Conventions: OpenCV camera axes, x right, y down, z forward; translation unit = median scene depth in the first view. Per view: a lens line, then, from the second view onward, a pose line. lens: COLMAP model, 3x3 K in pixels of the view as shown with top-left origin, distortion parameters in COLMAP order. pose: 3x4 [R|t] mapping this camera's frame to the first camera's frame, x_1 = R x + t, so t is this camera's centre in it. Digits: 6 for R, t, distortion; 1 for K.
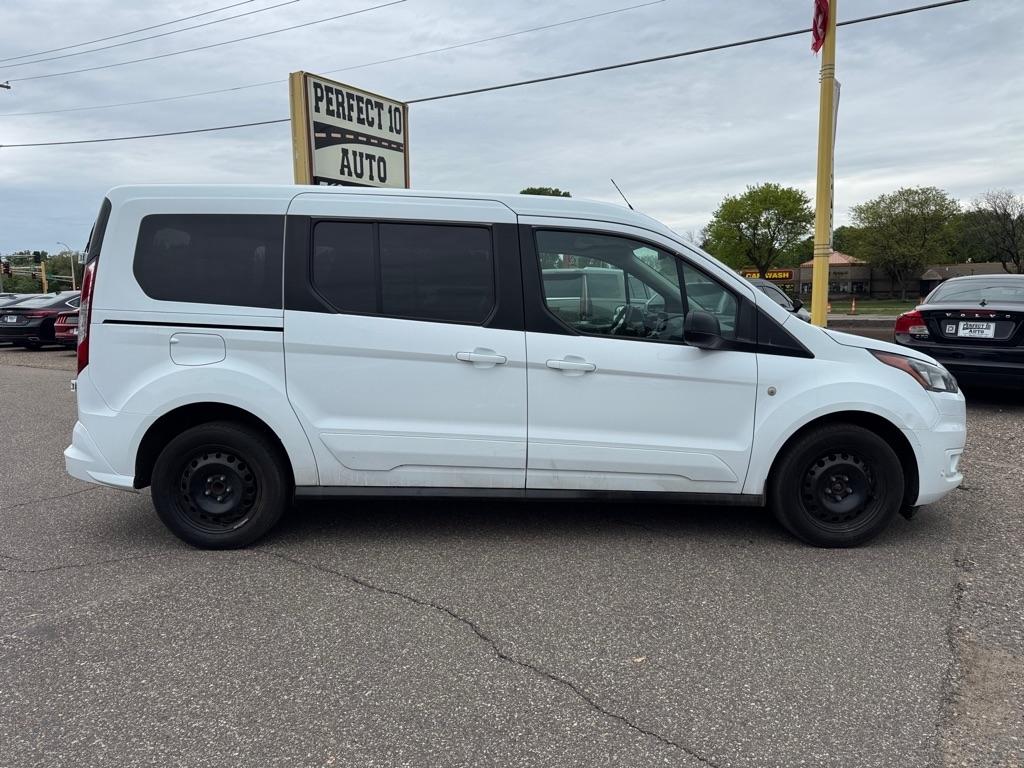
lens RADIAL K [[773.7, 0, 492.7], [0, 773.7, 363.5], [0, 0, 1]] dist [0.060232, -0.002834]
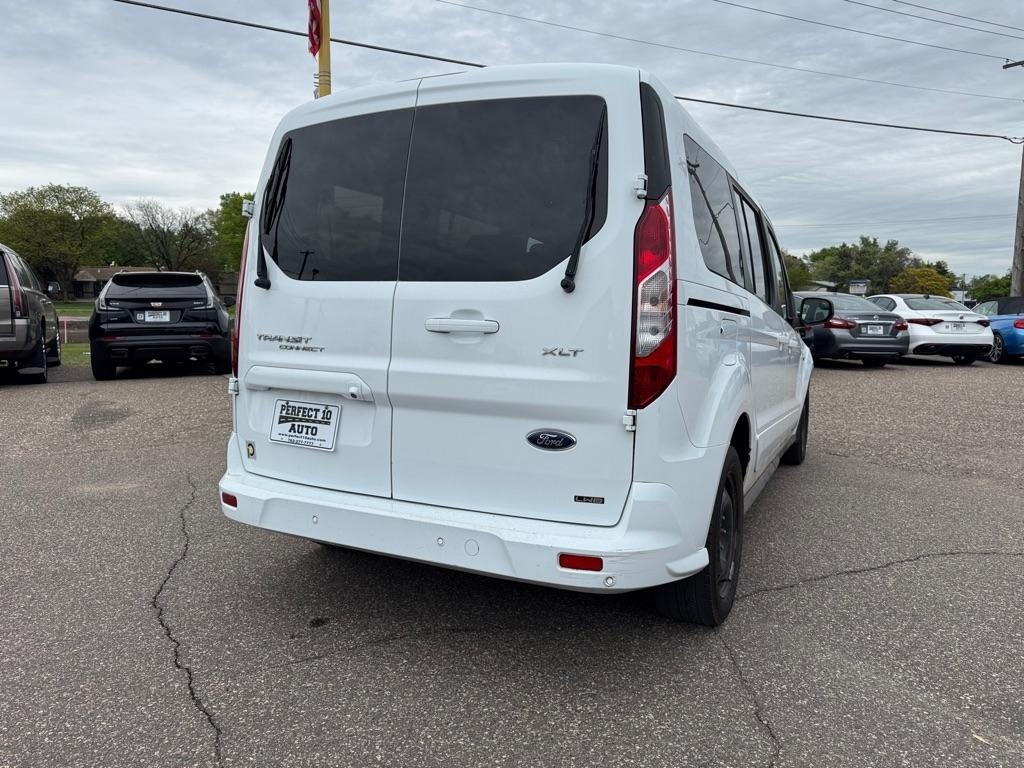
lens RADIAL K [[752.6, 0, 512.0], [0, 752.6, 384.0], [0, 0, 1]] dist [0.063071, -0.067132]
pose [[0.452797, -0.085901, 0.887466, -0.333160], [0.060338, 0.996019, 0.065623, -0.011527], [-0.889570, 0.023834, 0.456177, 0.266337]]
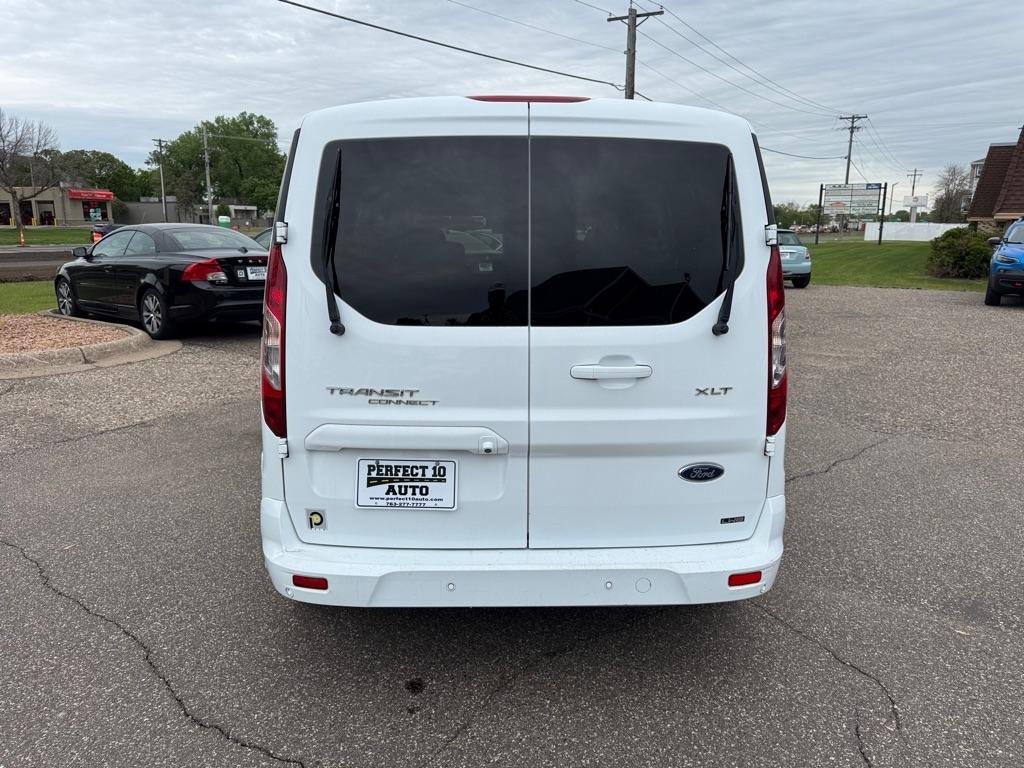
lens RADIAL K [[745.9, 0, 515.5], [0, 745.9, 375.0], [0, 0, 1]] dist [0.064568, -0.110060]
pose [[-0.031591, -0.198546, 0.979582, -0.351517], [0.079073, 0.976503, 0.200472, -0.051227], [-0.996368, 0.083791, -0.015149, 0.385387]]
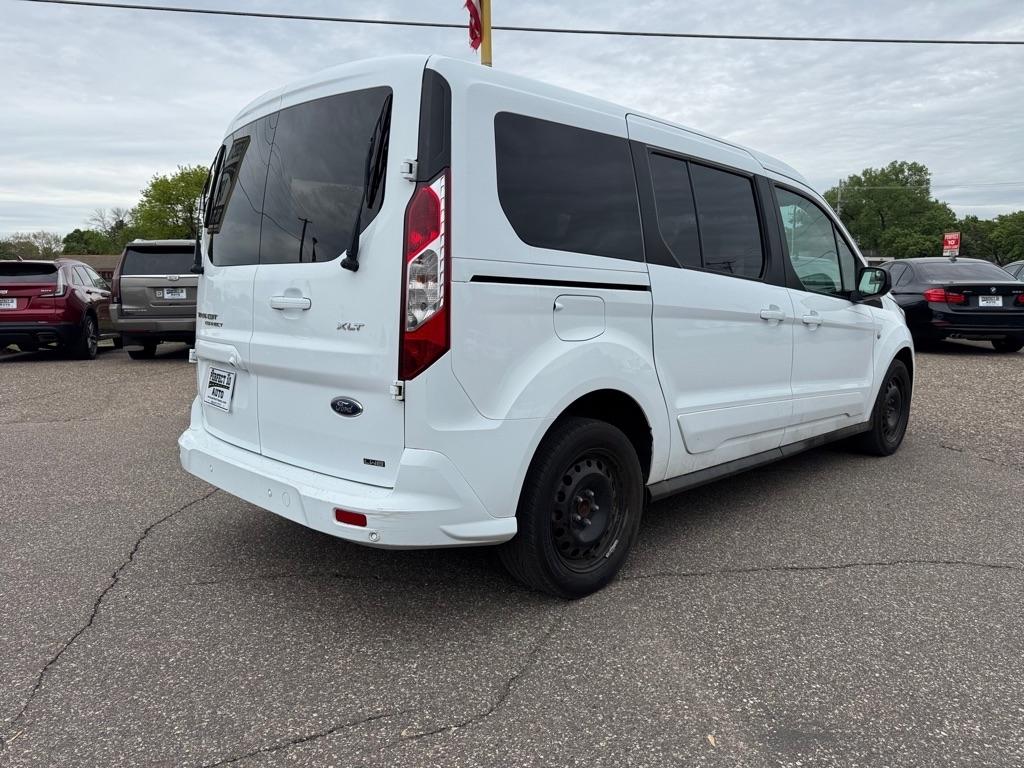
lens RADIAL K [[752.6, 0, 495.1], [0, 752.6, 382.8], [0, 0, 1]] dist [0.055937, -0.048978]
pose [[0.727647, -0.093924, 0.679491, -0.277769], [0.062976, 0.995545, 0.070172, -0.003784], [-0.683054, -0.008269, 0.730321, 0.171313]]
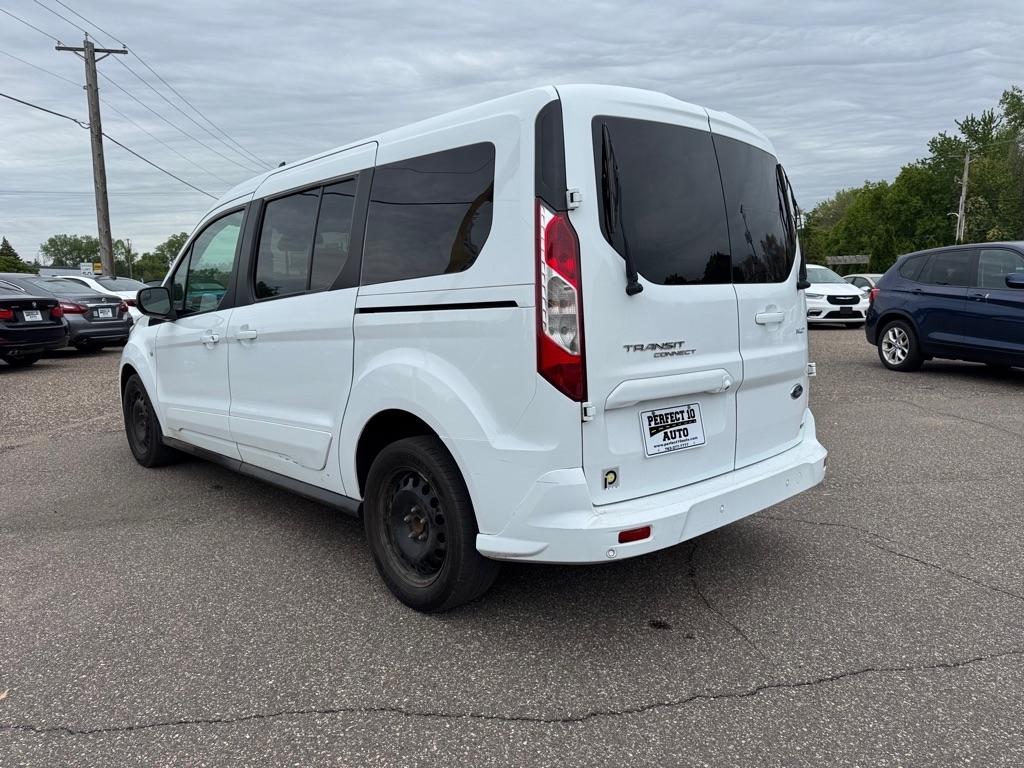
lens RADIAL K [[752.6, 0, 512.0], [0, 752.6, 384.0], [0, 0, 1]] dist [0.063071, -0.067132]
pose [[-0.680327, -0.088795, 0.727510, -0.294930], [0.073562, 0.979348, 0.188324, -0.044410], [-0.729208, 0.181639, -0.659745, 0.576931]]
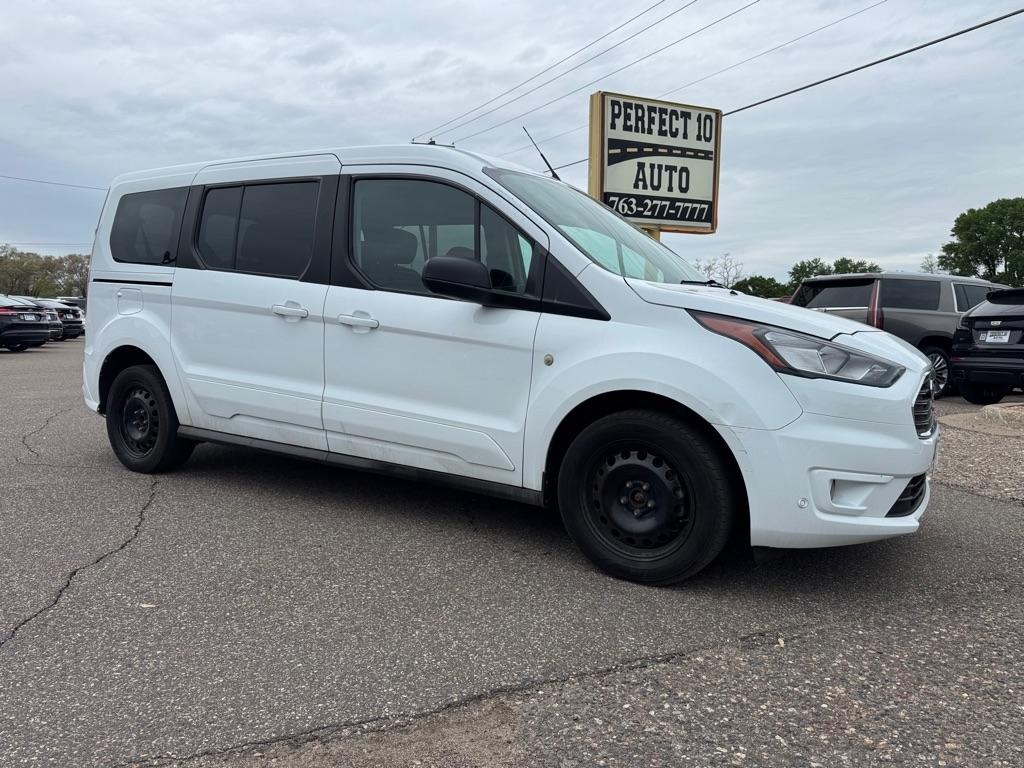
lens RADIAL K [[752.6, 0, 512.0], [0, 752.6, 384.0], [0, 0, 1]] dist [0.063071, -0.067132]
pose [[0.829388, 0.062450, -0.555171, 0.236056], [-0.073370, 0.997301, 0.002574, 0.019011], [0.553834, 0.038598, 0.831732, 0.110098]]
